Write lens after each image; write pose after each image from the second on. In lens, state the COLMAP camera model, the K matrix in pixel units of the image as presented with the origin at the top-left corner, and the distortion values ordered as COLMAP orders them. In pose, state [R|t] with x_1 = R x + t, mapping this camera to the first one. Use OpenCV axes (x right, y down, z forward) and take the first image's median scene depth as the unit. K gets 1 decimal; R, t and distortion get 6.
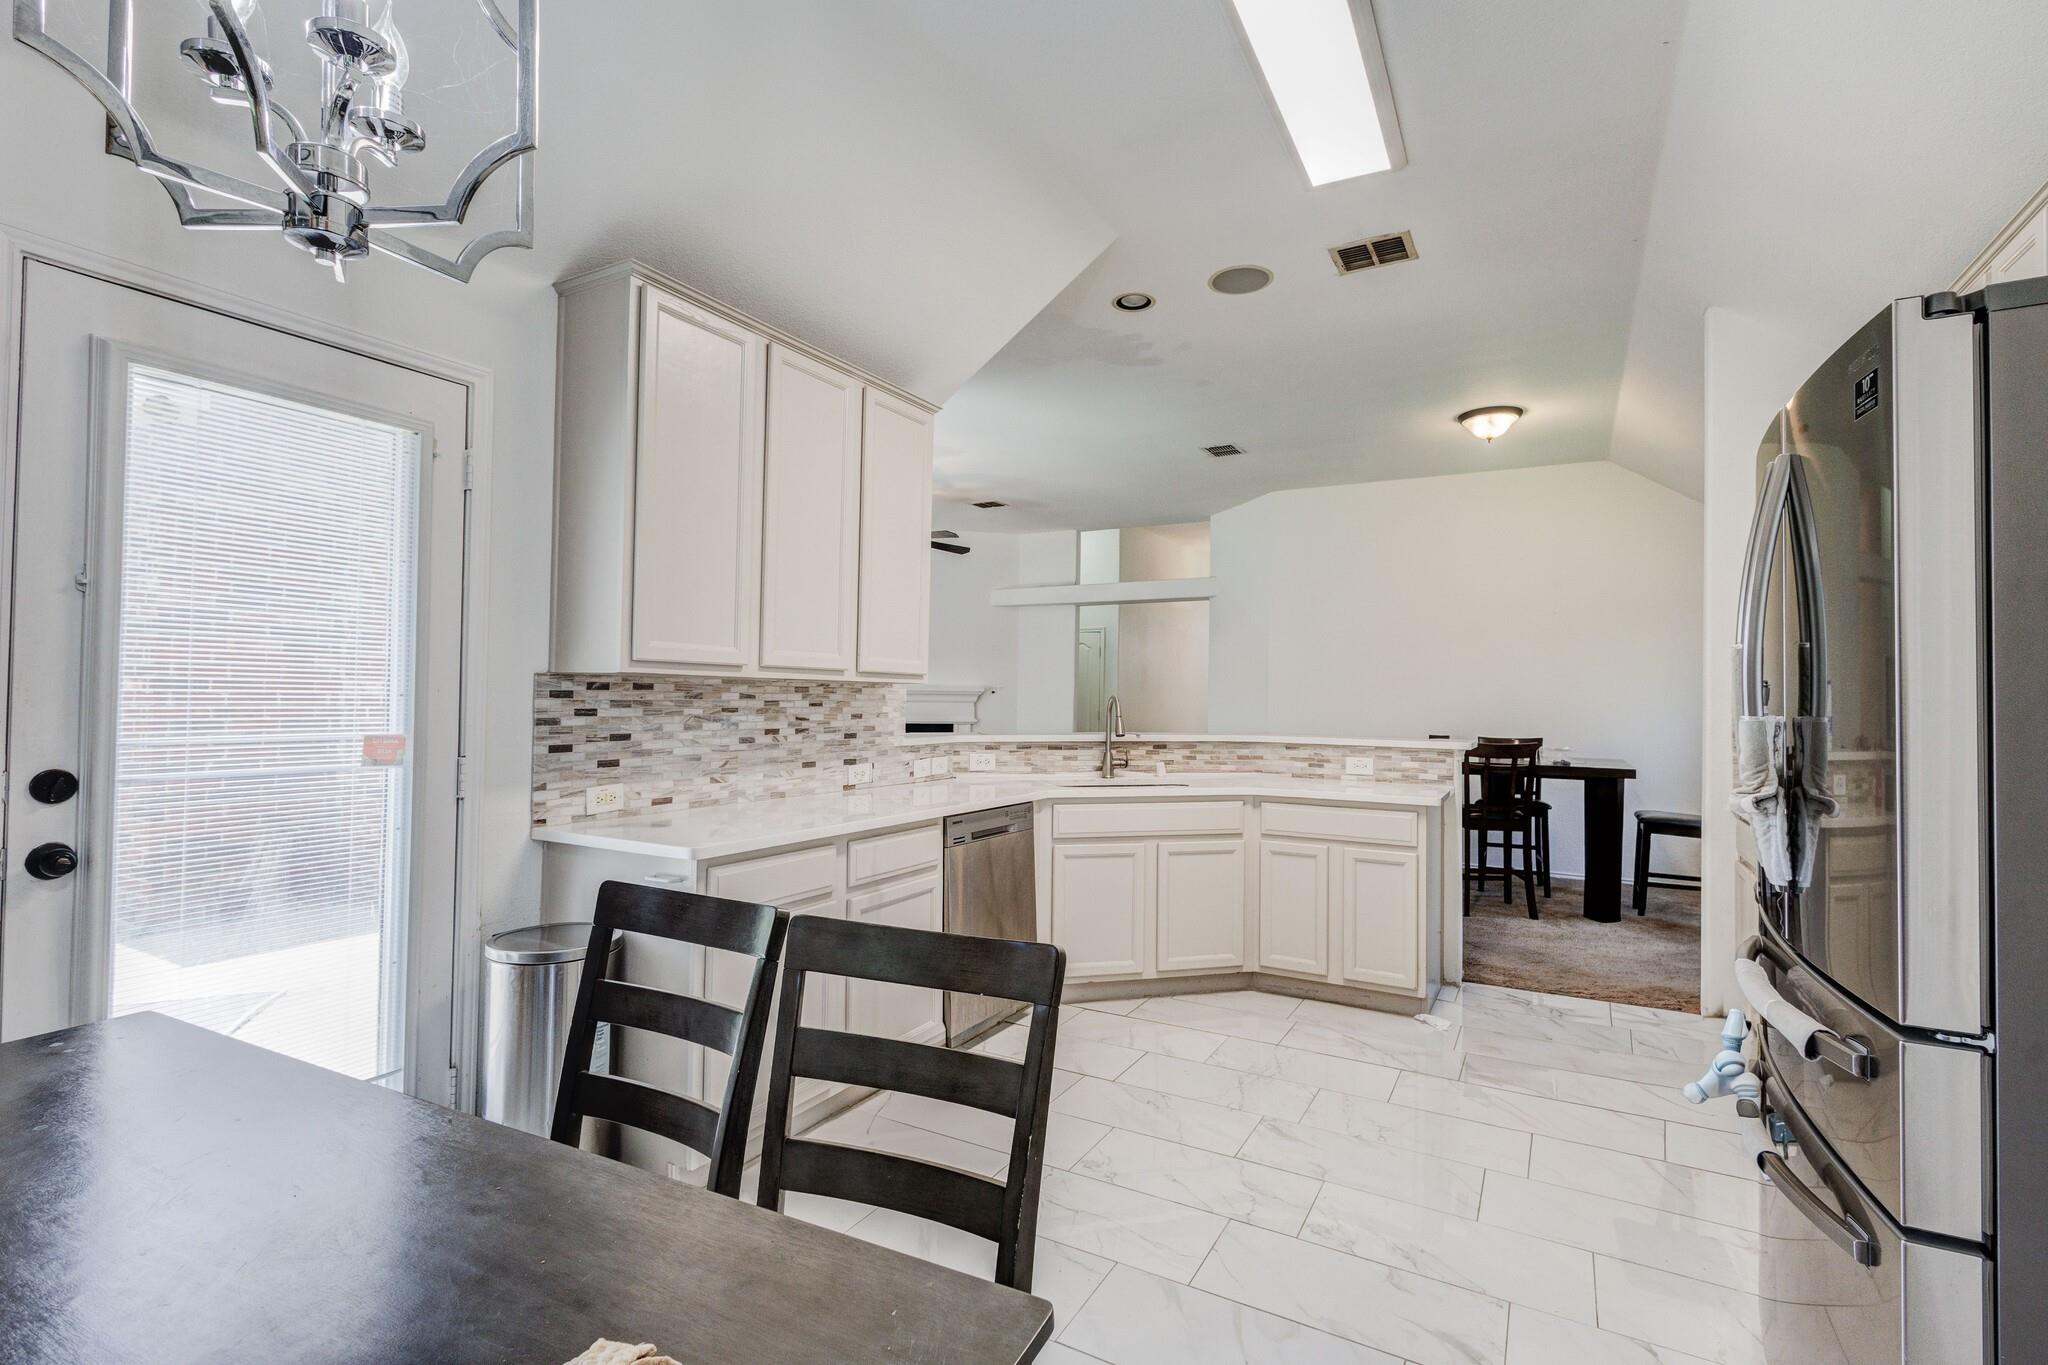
lens RADIAL K [[937.4, 0, 1024.0], [0, 937.4, 682.5], [0, 0, 1]] dist [0.001164, 0.000182]
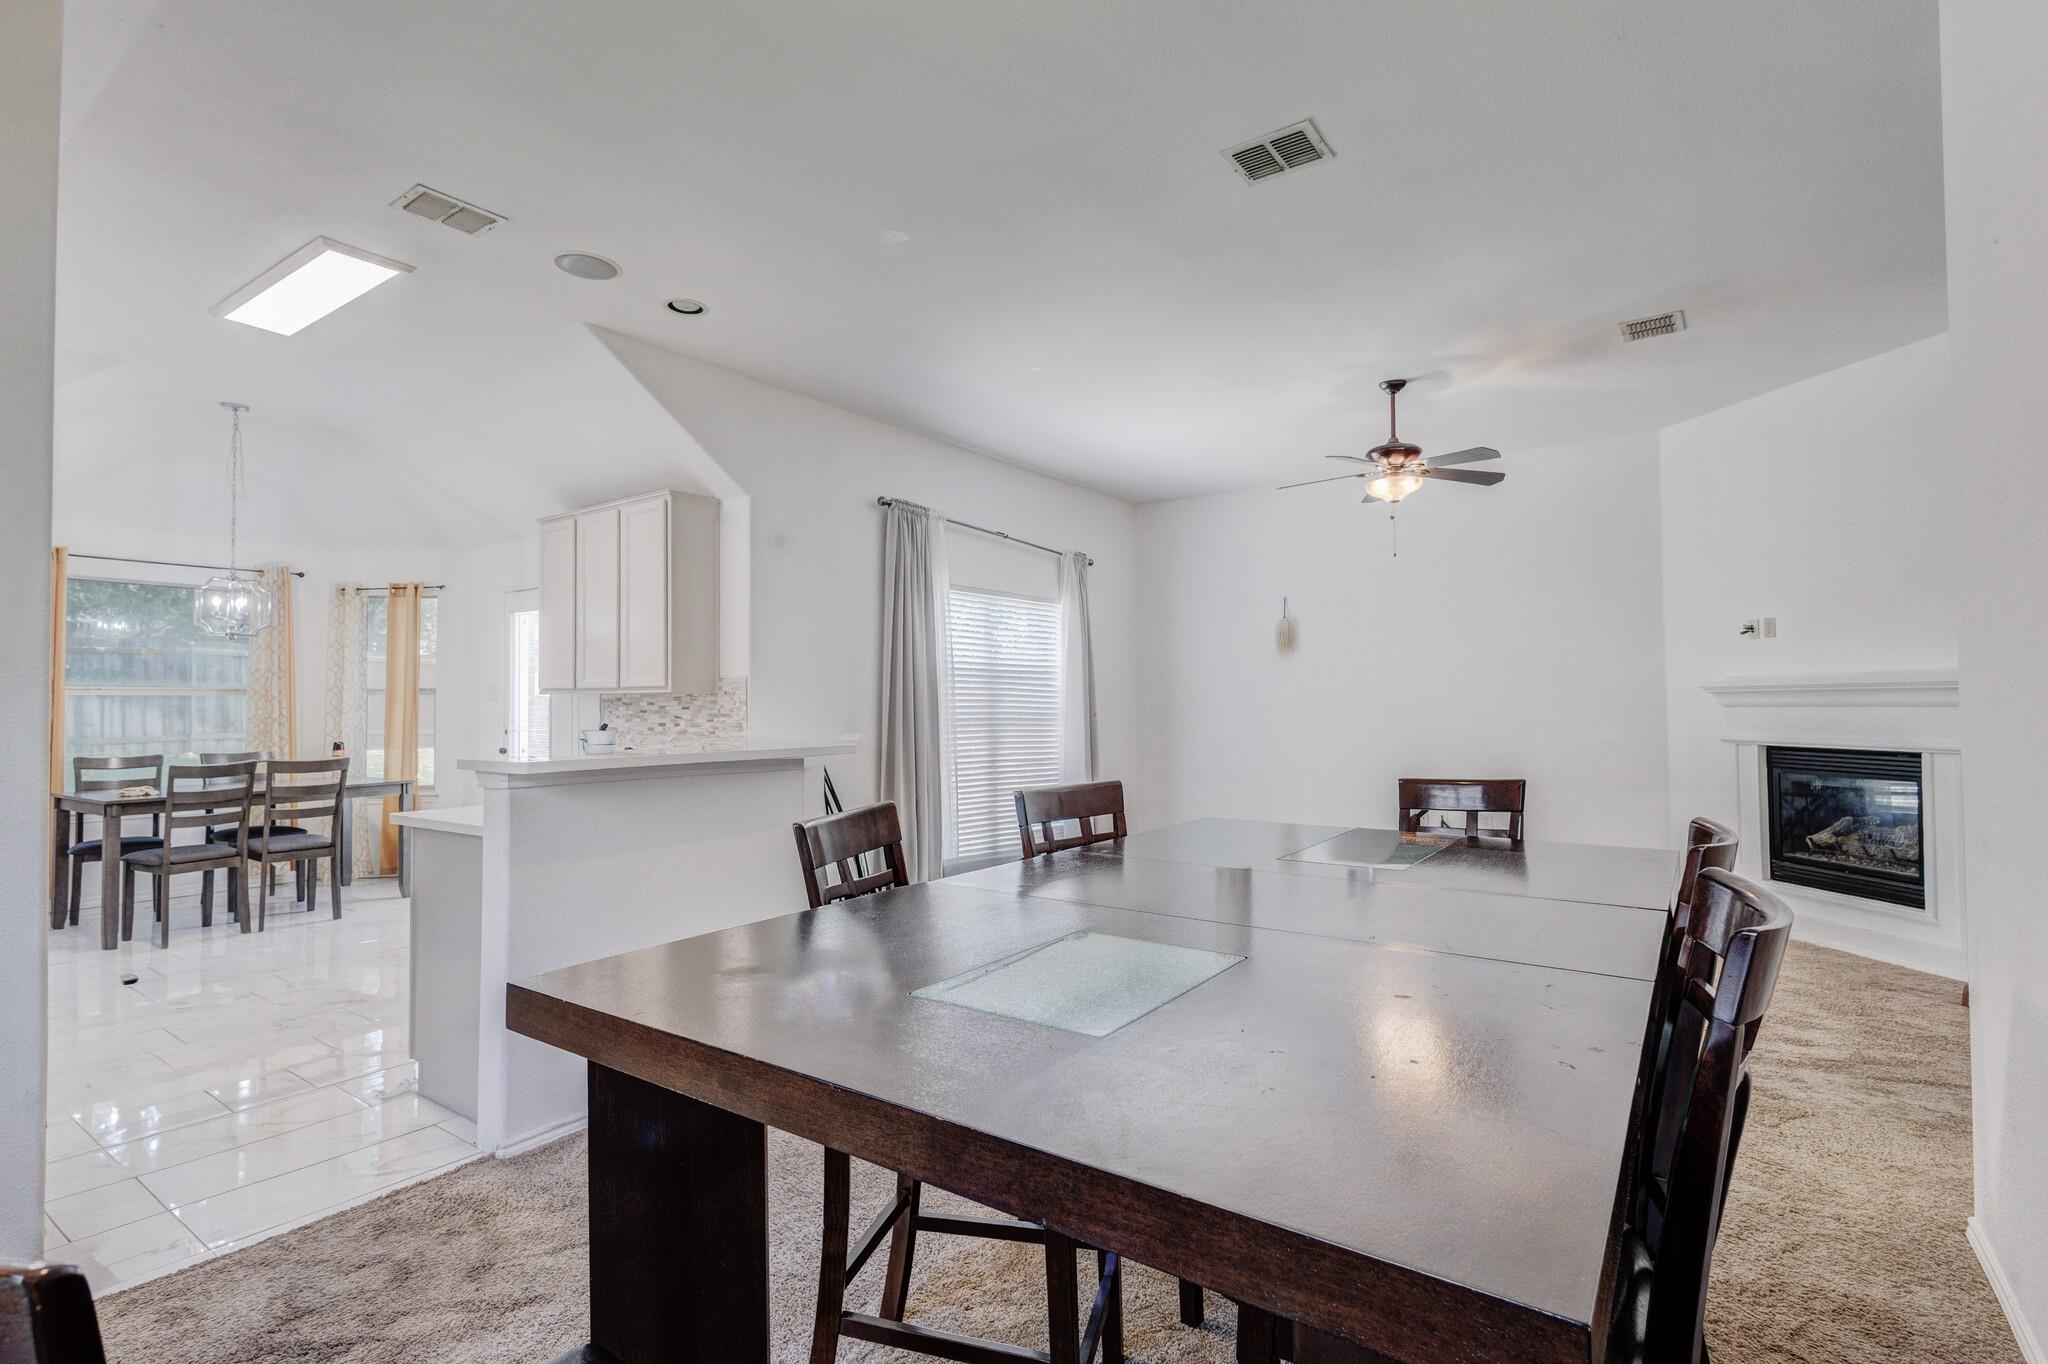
lens RADIAL K [[970.3, 0, 1025.9], [0, 970.3, 679.0], [0, 0, 1]] dist [0.000191, -0.000667]
pose [[-0.101069, -0.040184, -0.994068, 1.367652], [0.020679, 0.998883, -0.042481, 0.058078], [0.994665, -0.024850, -0.100125, 1.810954]]
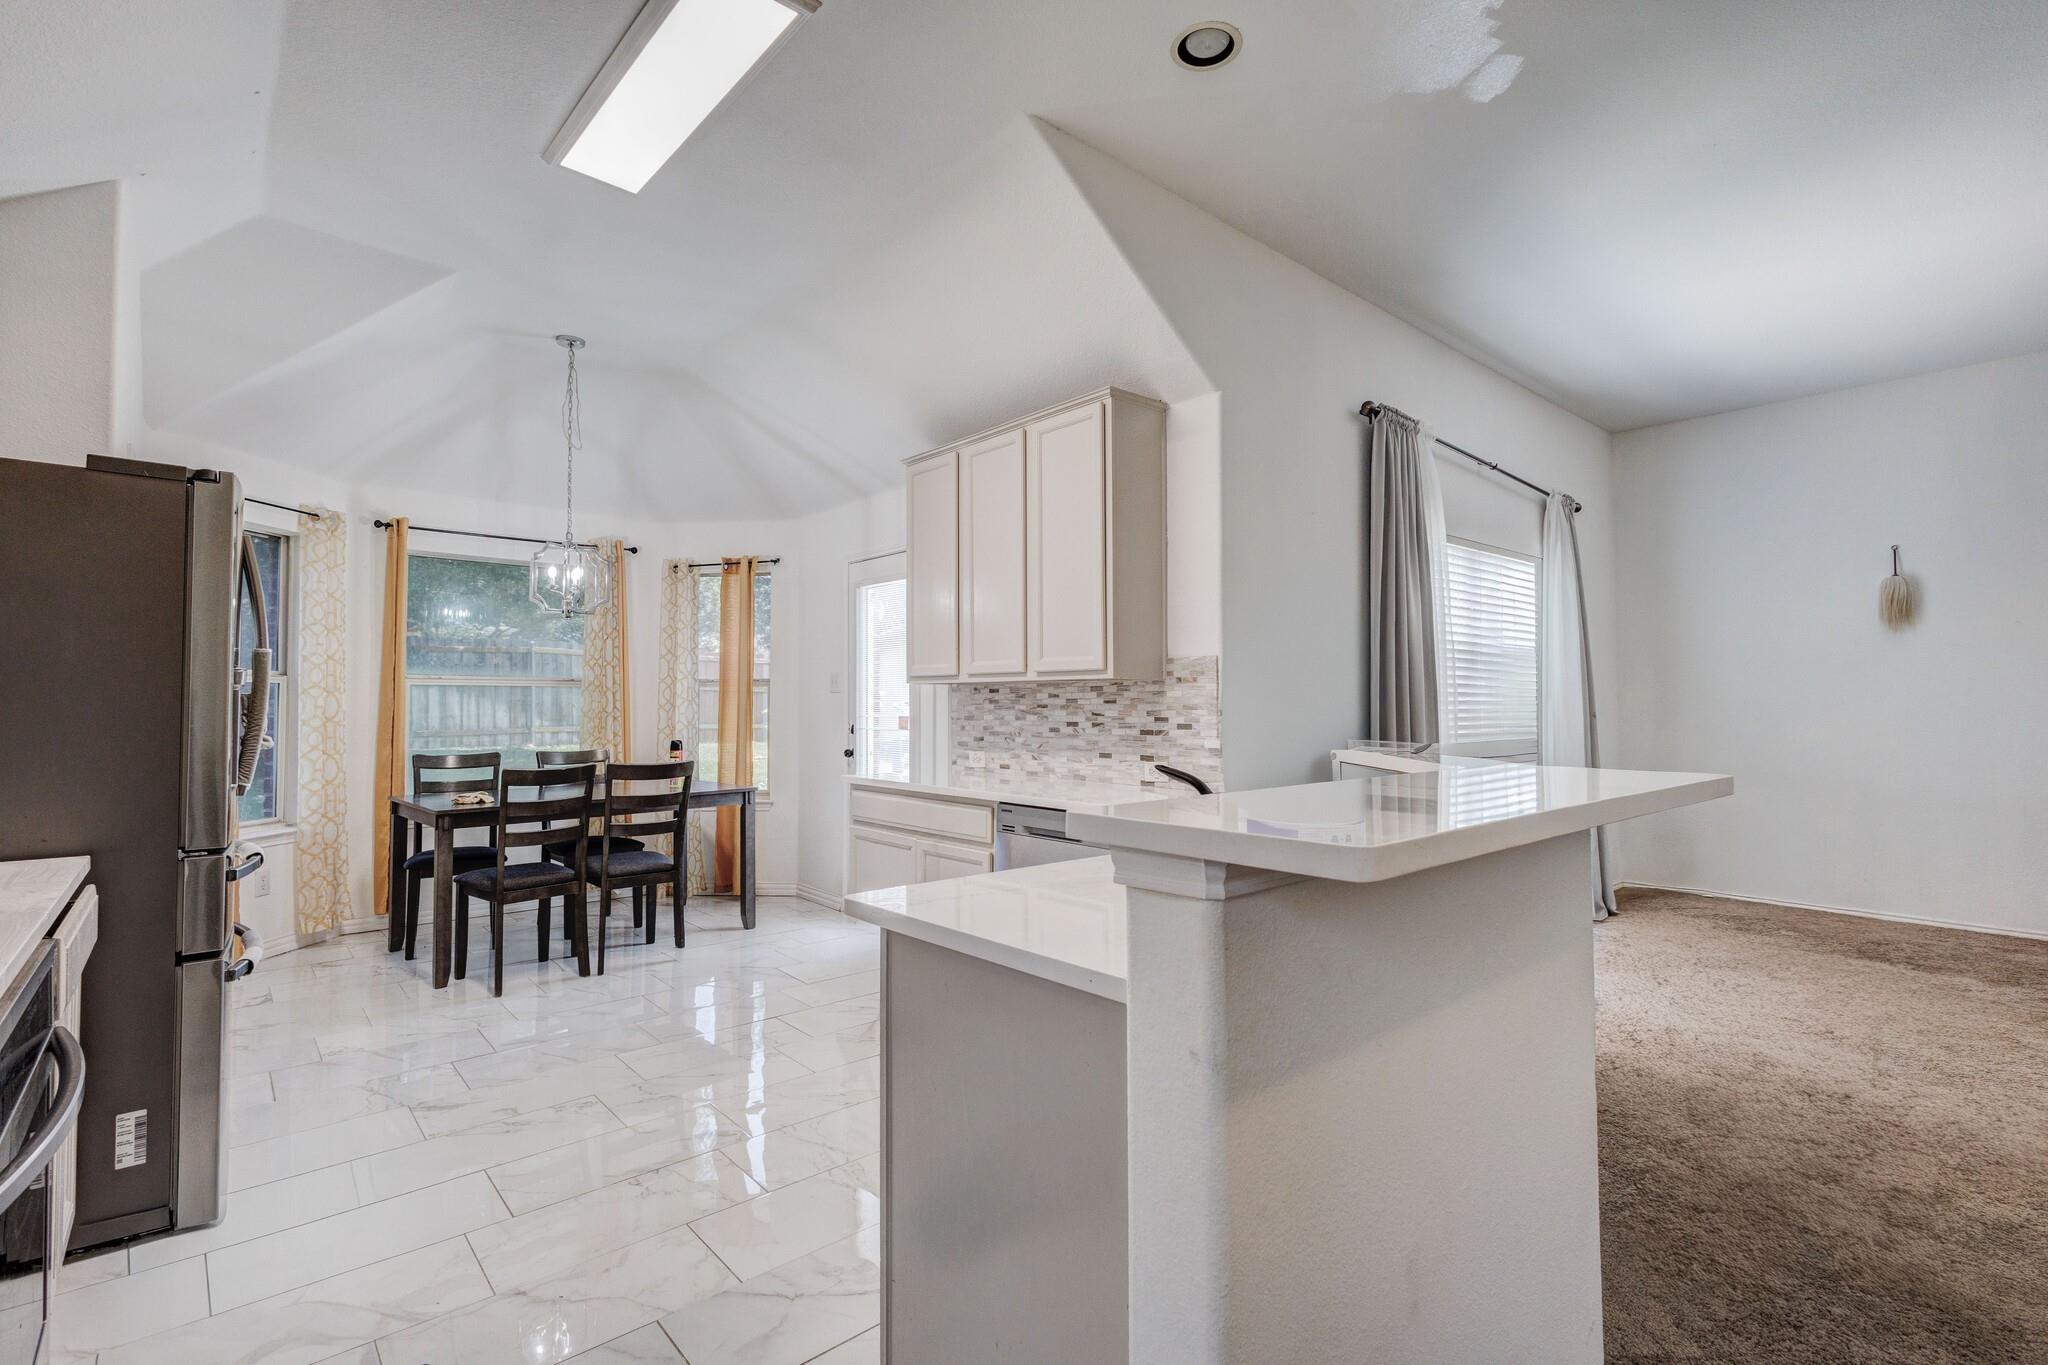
lens RADIAL K [[937.4, 0, 1024.0], [0, 937.4, 682.5], [0, 0, 1]] dist [0.001164, 0.000182]
pose [[-0.323135, -0.036329, -0.945655, 0.905813], [0.011716, 0.999033, -0.042383, 0.049294], [0.946280, -0.024774, -0.322397, 1.335799]]
